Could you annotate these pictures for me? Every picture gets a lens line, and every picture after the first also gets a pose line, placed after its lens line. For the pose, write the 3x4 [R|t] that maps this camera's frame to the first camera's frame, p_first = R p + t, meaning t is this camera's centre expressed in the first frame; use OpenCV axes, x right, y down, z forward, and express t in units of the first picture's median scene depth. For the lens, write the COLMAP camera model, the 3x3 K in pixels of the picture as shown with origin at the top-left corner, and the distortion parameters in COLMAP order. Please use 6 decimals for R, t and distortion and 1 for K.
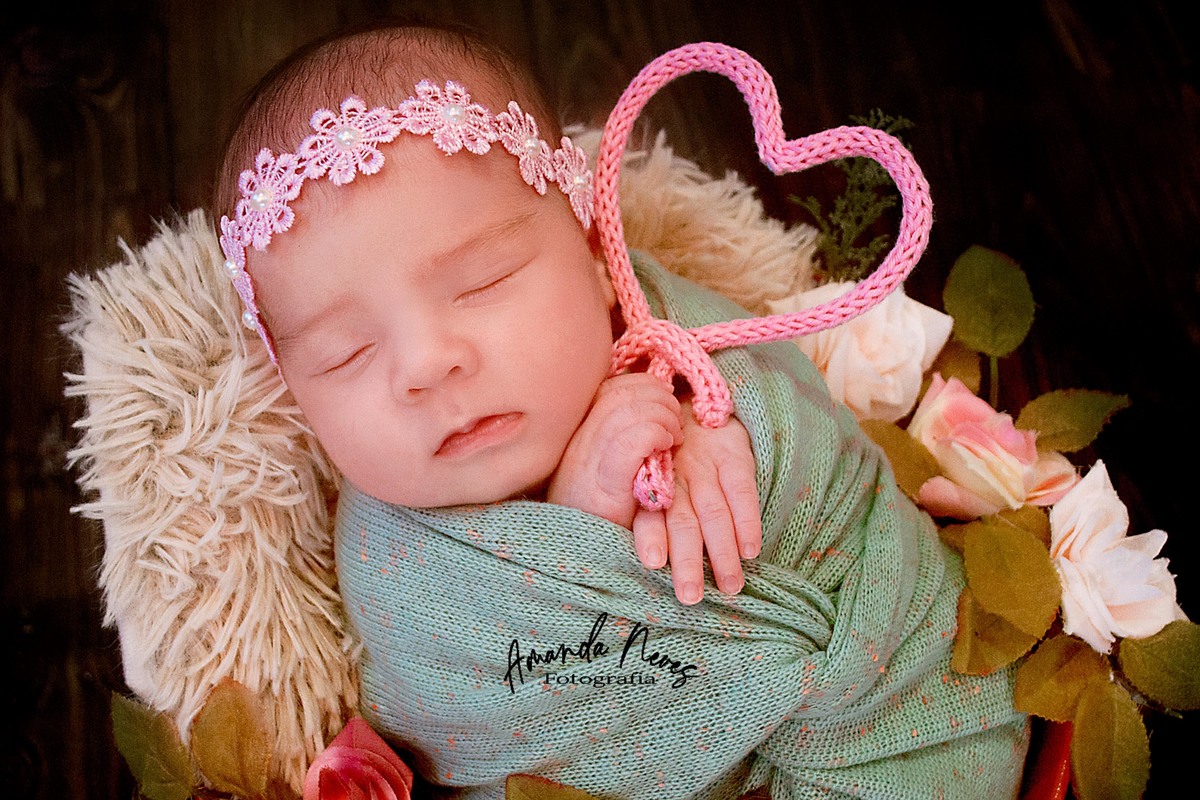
lens RADIAL K [[1603.6, 0, 674.0], [0, 1603.6, 400.1], [0, 0, 1]] dist [-0.023794, -0.087139]
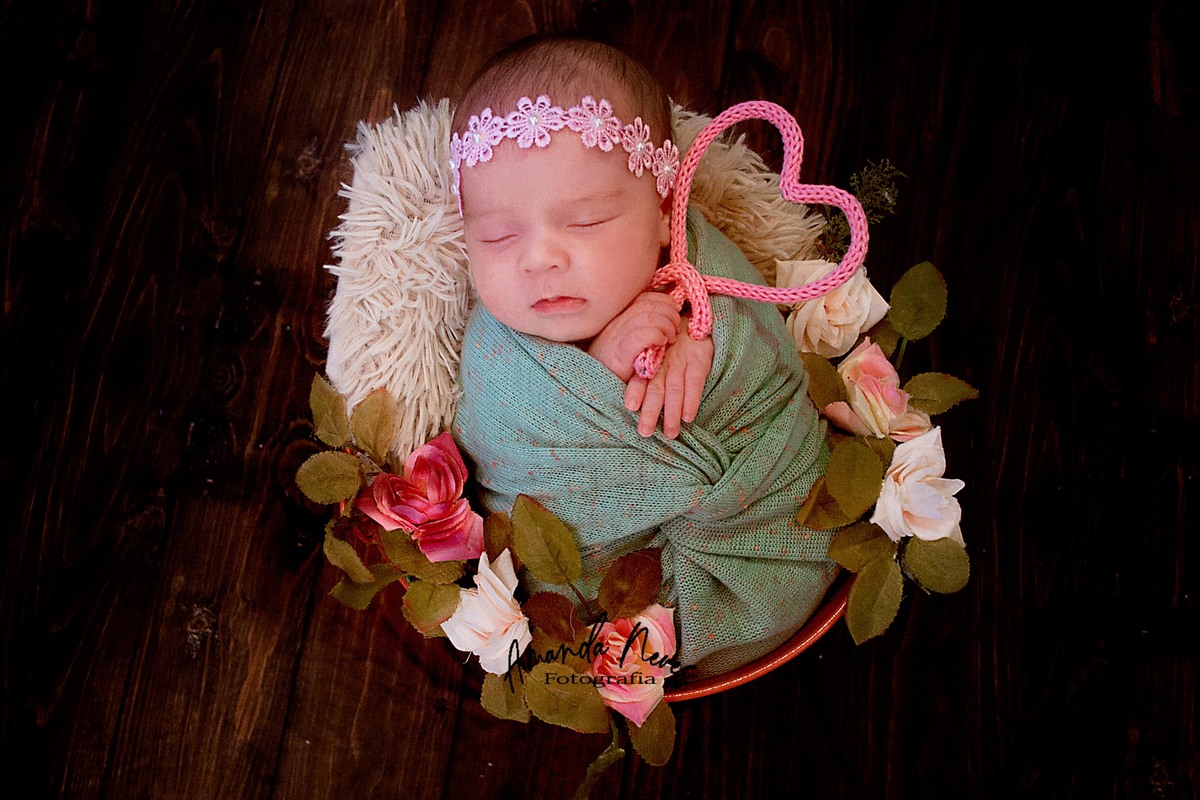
lens RADIAL K [[1139.3, 0, 600.0], [0, 1139.3, 400.0], [0, 0, 1]] dist [0.001024, -0.001286]
pose [[0.945674, 0.315429, -0.078772, 0.040493], [-0.302551, 0.942507, 0.141930, -0.056703], [0.119012, -0.110387, 0.986737, -0.175476]]
